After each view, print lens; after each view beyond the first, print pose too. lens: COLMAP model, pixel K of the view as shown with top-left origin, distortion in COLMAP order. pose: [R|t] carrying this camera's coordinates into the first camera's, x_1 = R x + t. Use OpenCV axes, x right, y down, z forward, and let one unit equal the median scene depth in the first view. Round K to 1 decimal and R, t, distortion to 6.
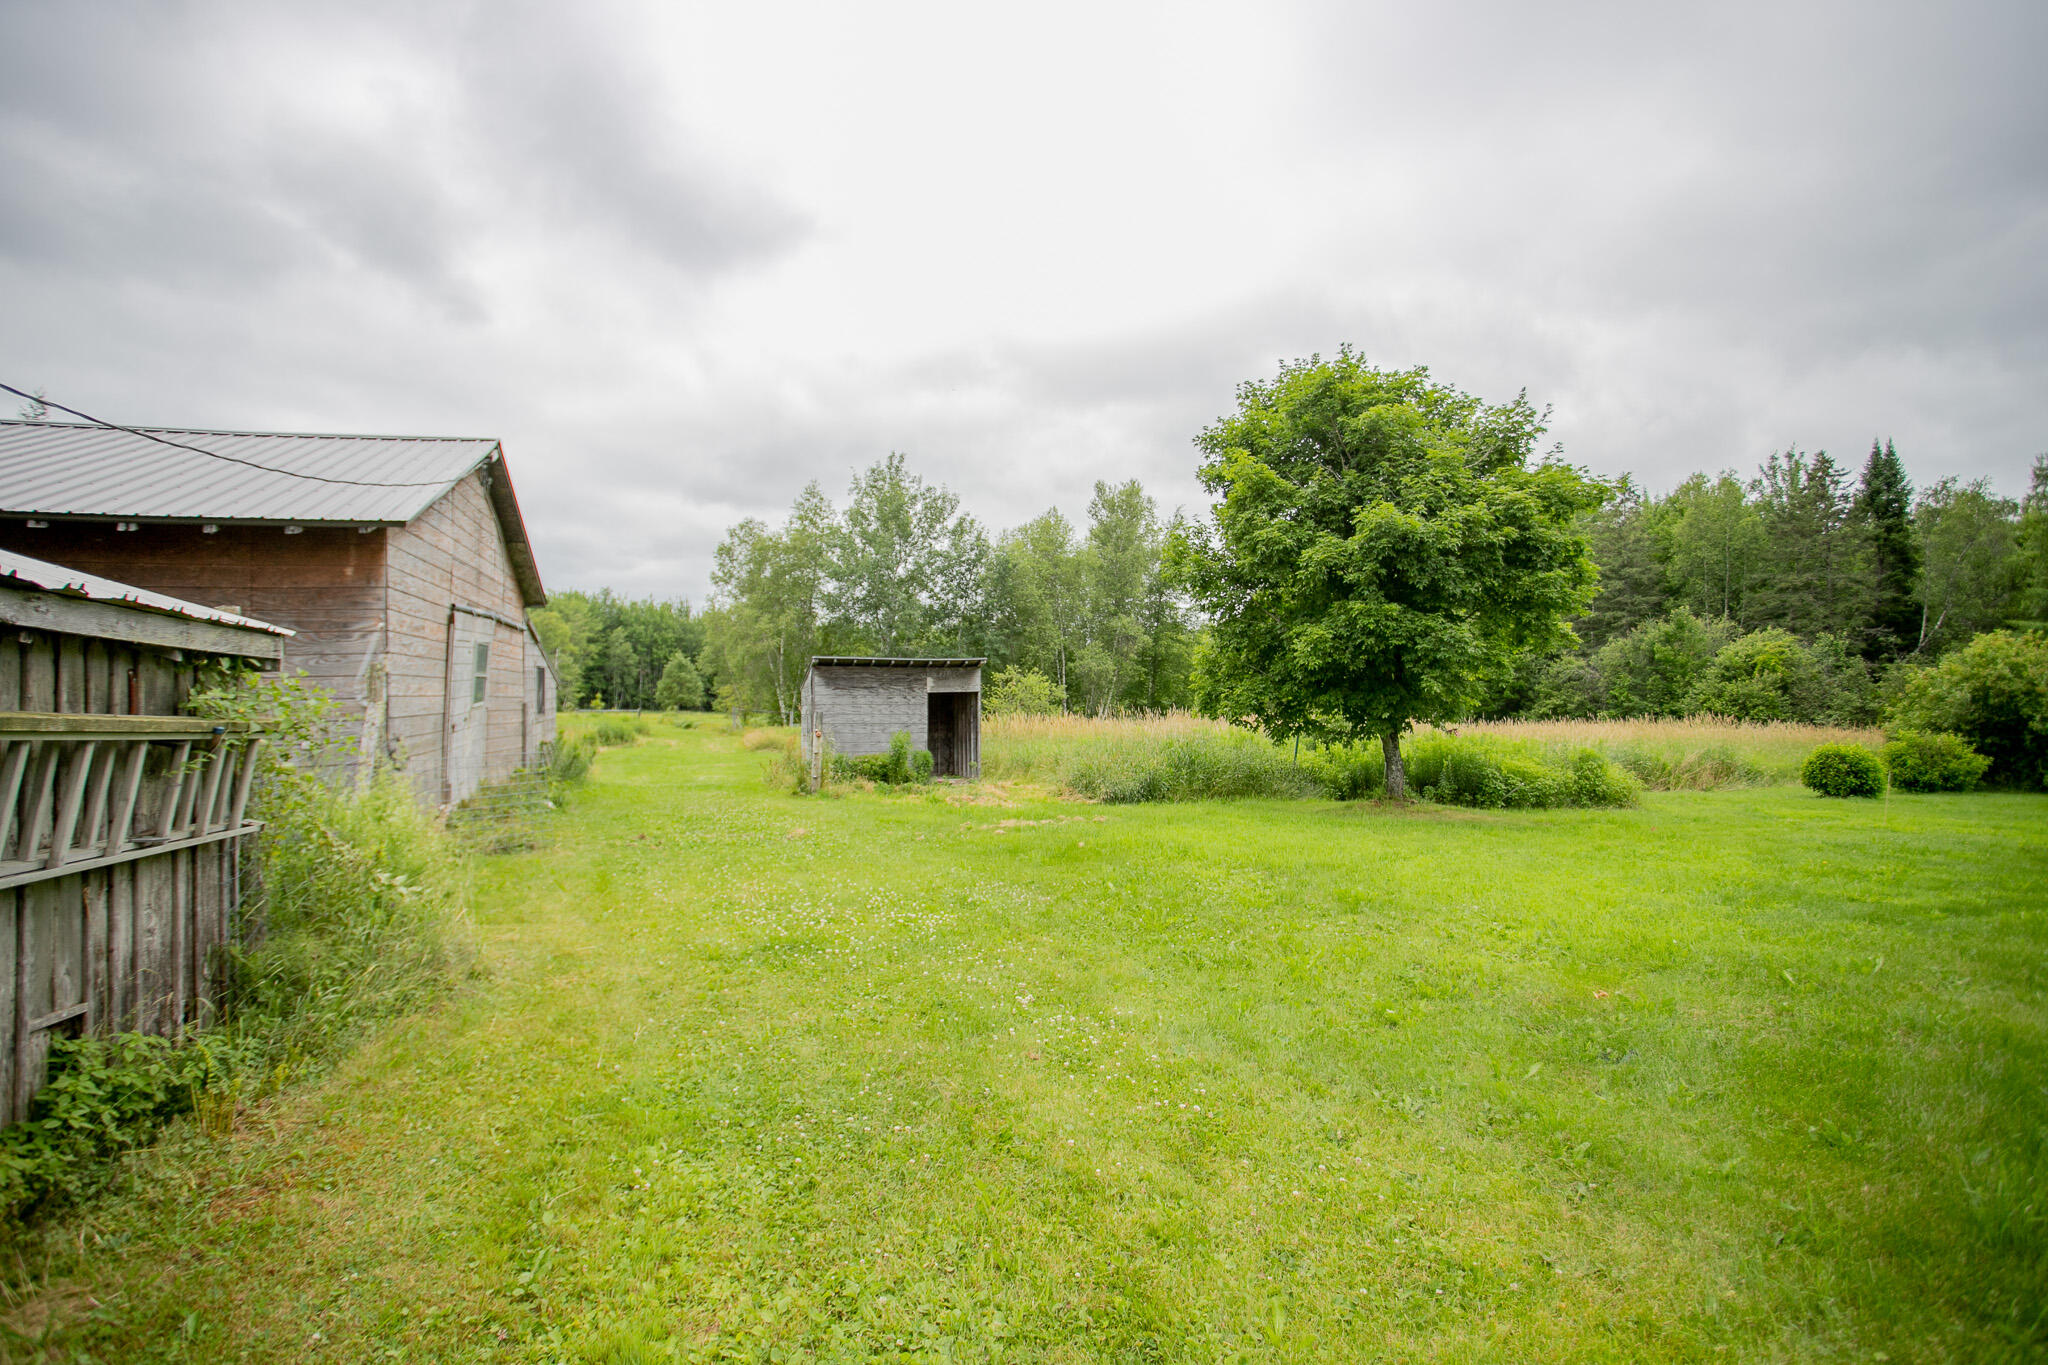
lens RADIAL K [[999.9, 0, 1015.0], [0, 999.9, 682.1], [0, 0, 1]] dist [-0.078126, 0.035058]
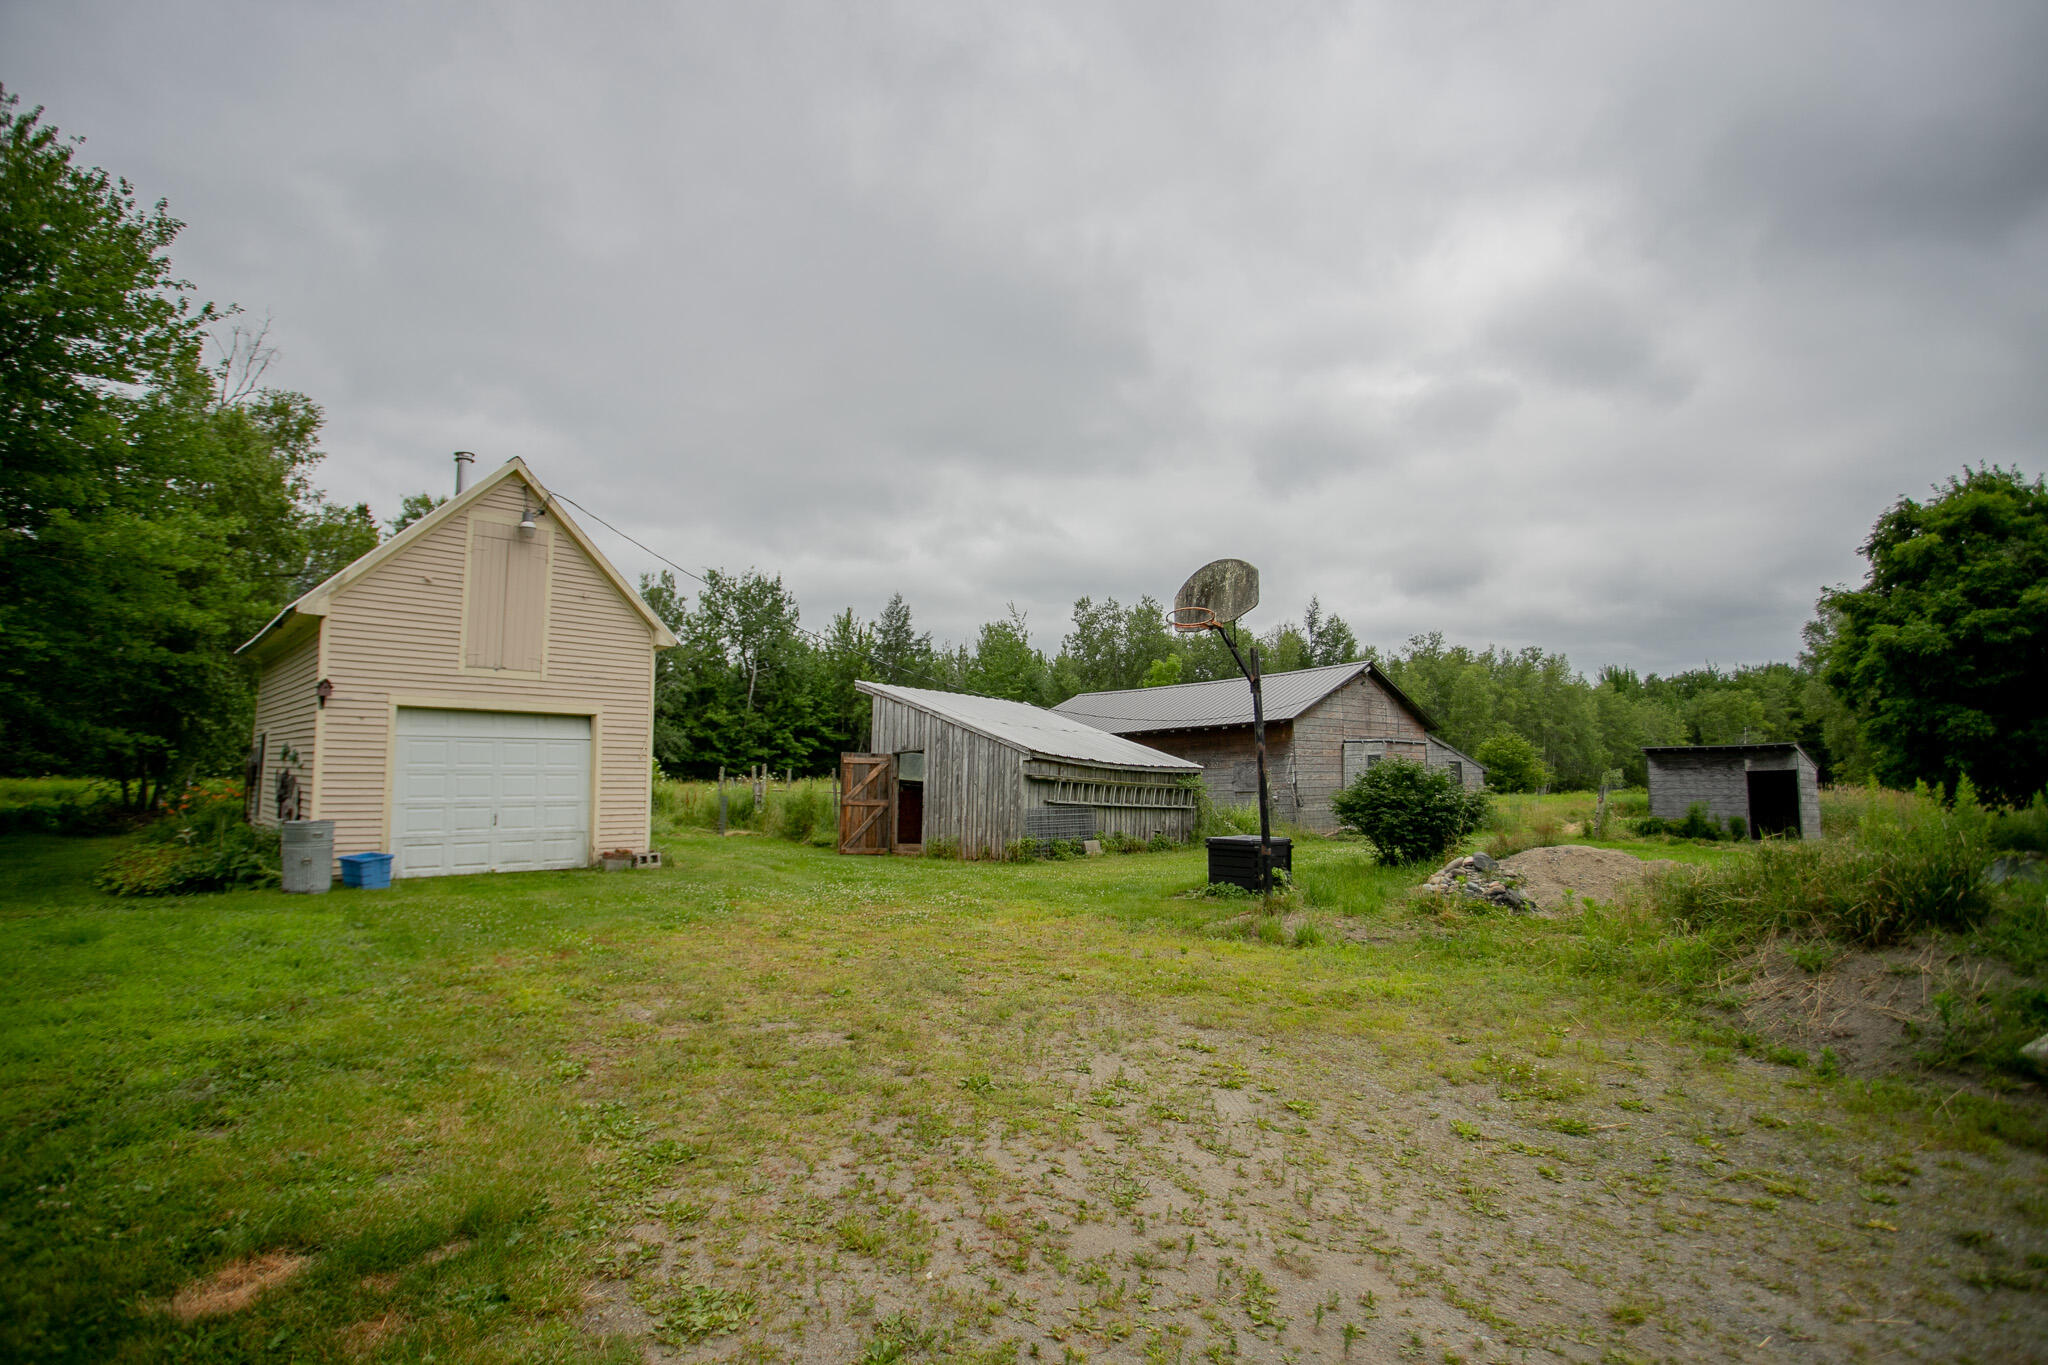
lens RADIAL K [[997.4, 0, 1015.9], [0, 997.4, 673.4], [0, 0, 1]] dist [-0.062191, 0.023425]
pose [[0.414915, -0.103414, -0.903964, 0.197709], [0.019727, 0.994309, -0.104695, -0.000822], [0.909646, 0.025607, 0.414594, -0.112780]]
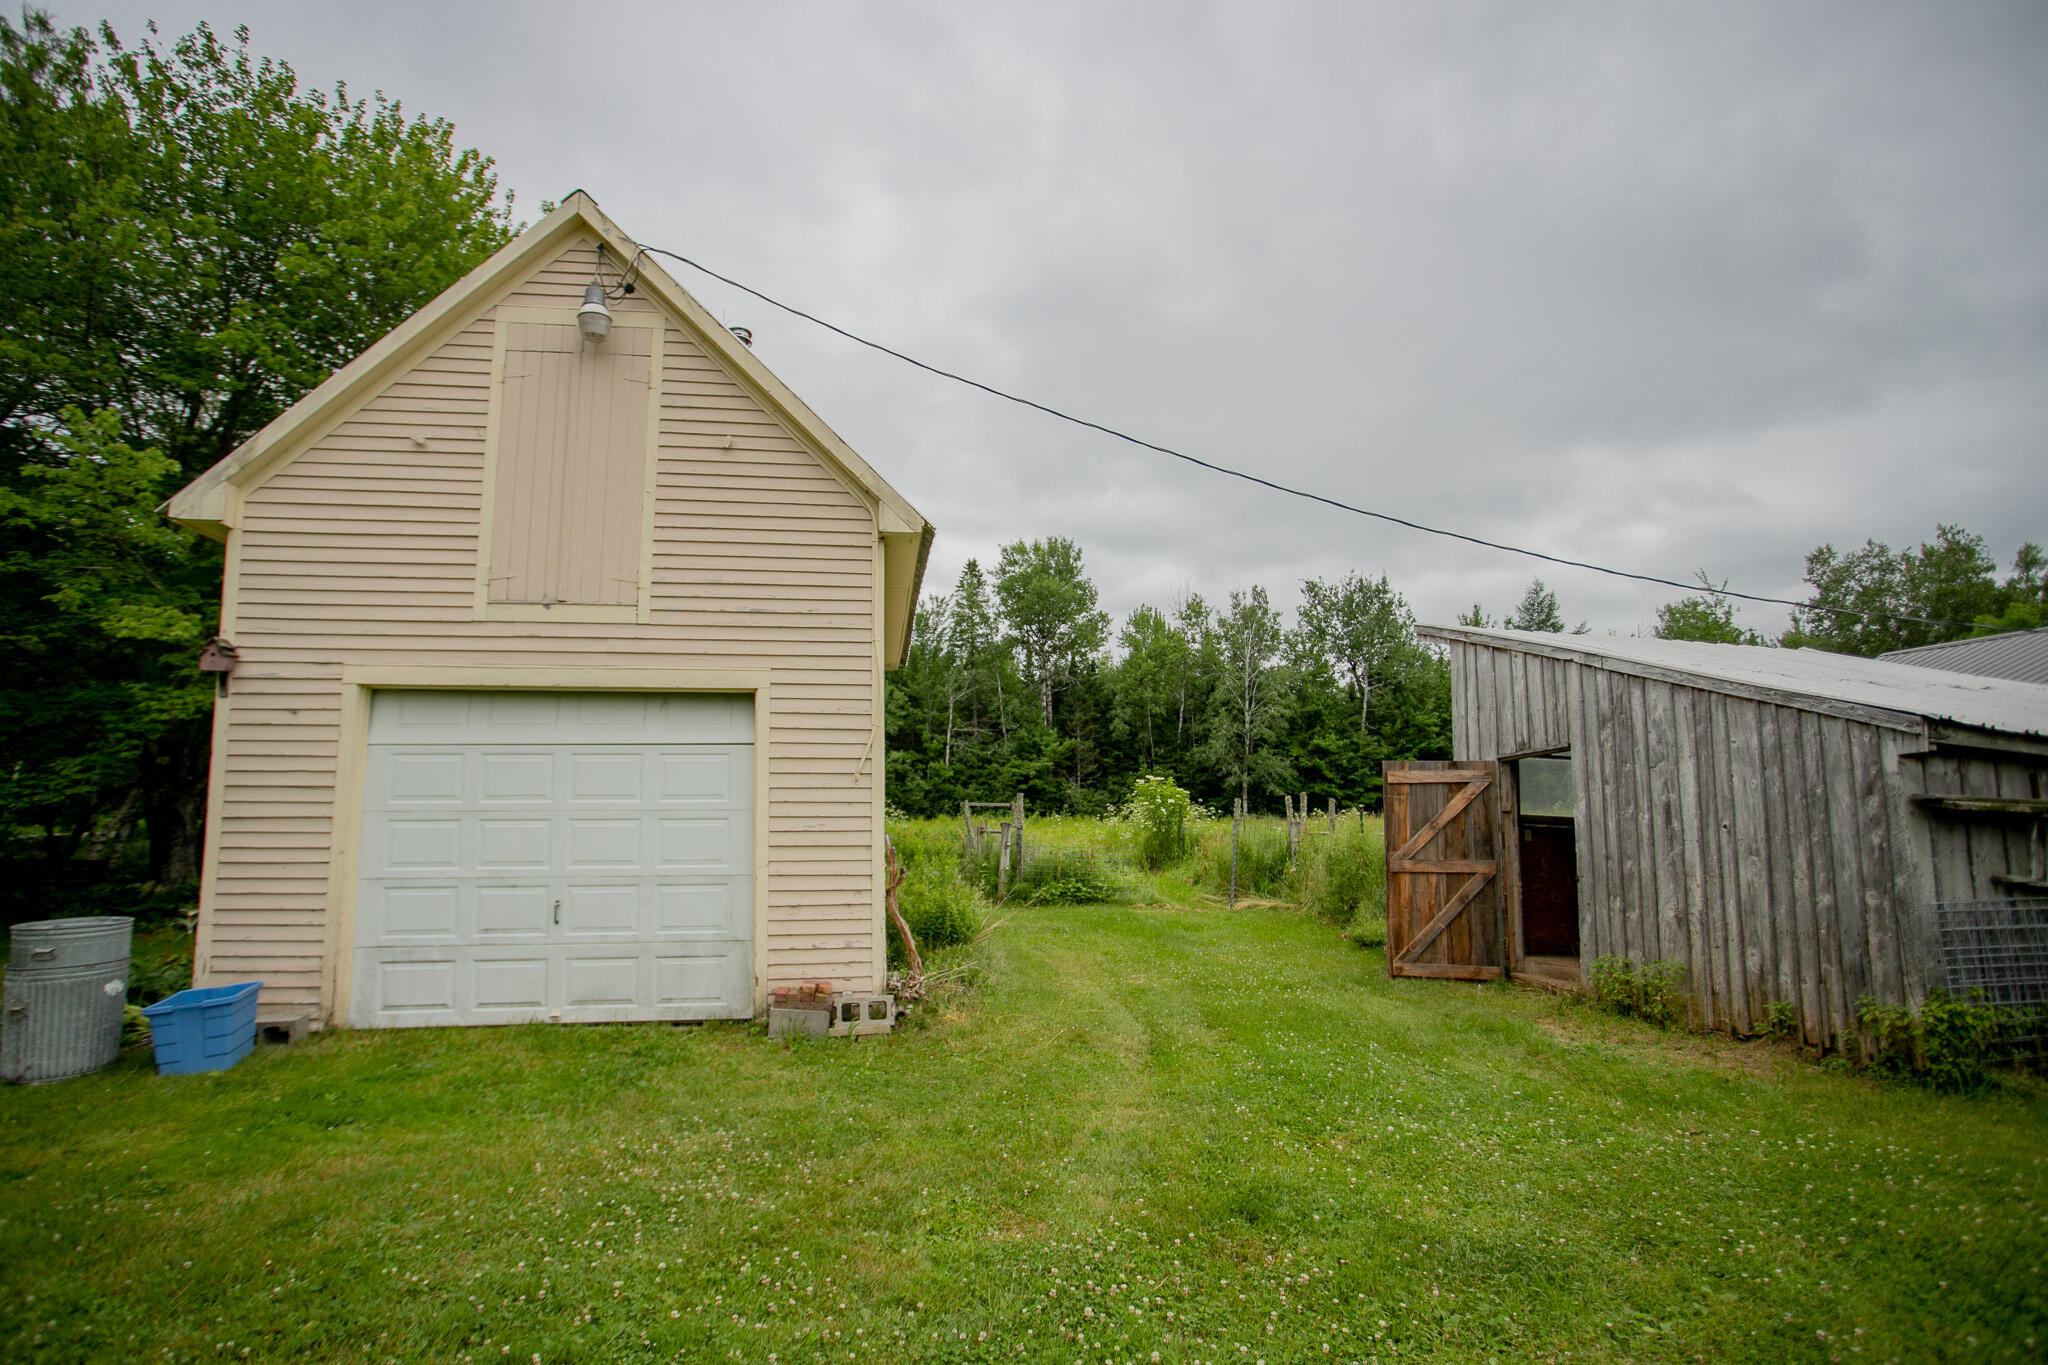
lens RADIAL K [[999.9, 0, 1015.0], [0, 999.9, 682.1], [0, 0, 1]] dist [-0.078126, 0.035058]
pose [[-0.196681, -0.135918, -0.971001, 0.068753], [0.025165, 0.989319, -0.143579, -0.001619], [0.980145, -0.052674, -0.191160, -0.065326]]
